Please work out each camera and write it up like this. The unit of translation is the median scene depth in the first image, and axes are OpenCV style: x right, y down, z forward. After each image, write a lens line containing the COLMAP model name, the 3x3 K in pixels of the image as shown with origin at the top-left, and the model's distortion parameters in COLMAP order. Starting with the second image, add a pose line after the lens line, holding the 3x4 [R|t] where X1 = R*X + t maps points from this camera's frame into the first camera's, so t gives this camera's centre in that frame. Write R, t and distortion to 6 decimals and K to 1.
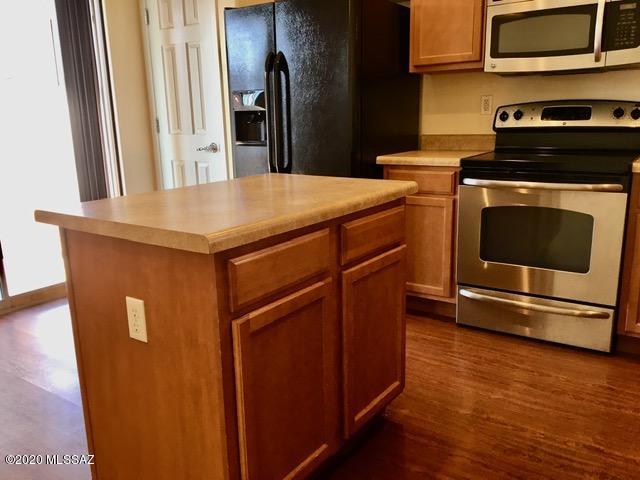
lens RADIAL K [[540.9, 0, 320.8], [0, 540.9, 241.3], [0, 0, 1]] dist [0.073369, -0.096967]
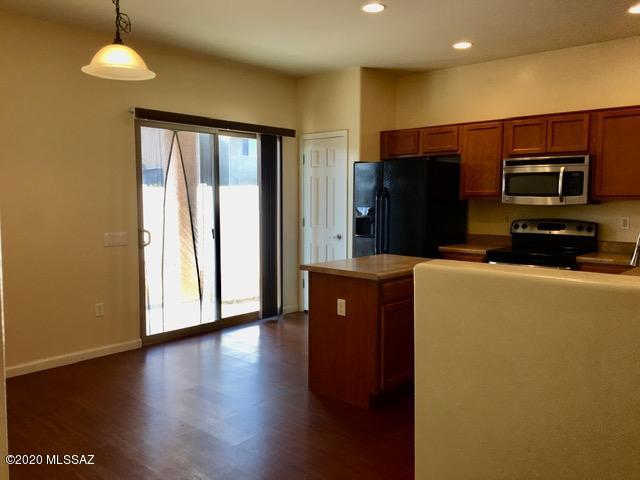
lens RADIAL K [[540.9, 0, 323.3], [0, 540.9, 237.4], [0, 0, 1]] dist [0.073369, -0.096967]
pose [[0.992058, 0.035739, -0.120600, -0.058514], [-0.053987, 0.986964, -0.151618, 0.100987], [0.113609, 0.156925, 0.981054, -0.774407]]
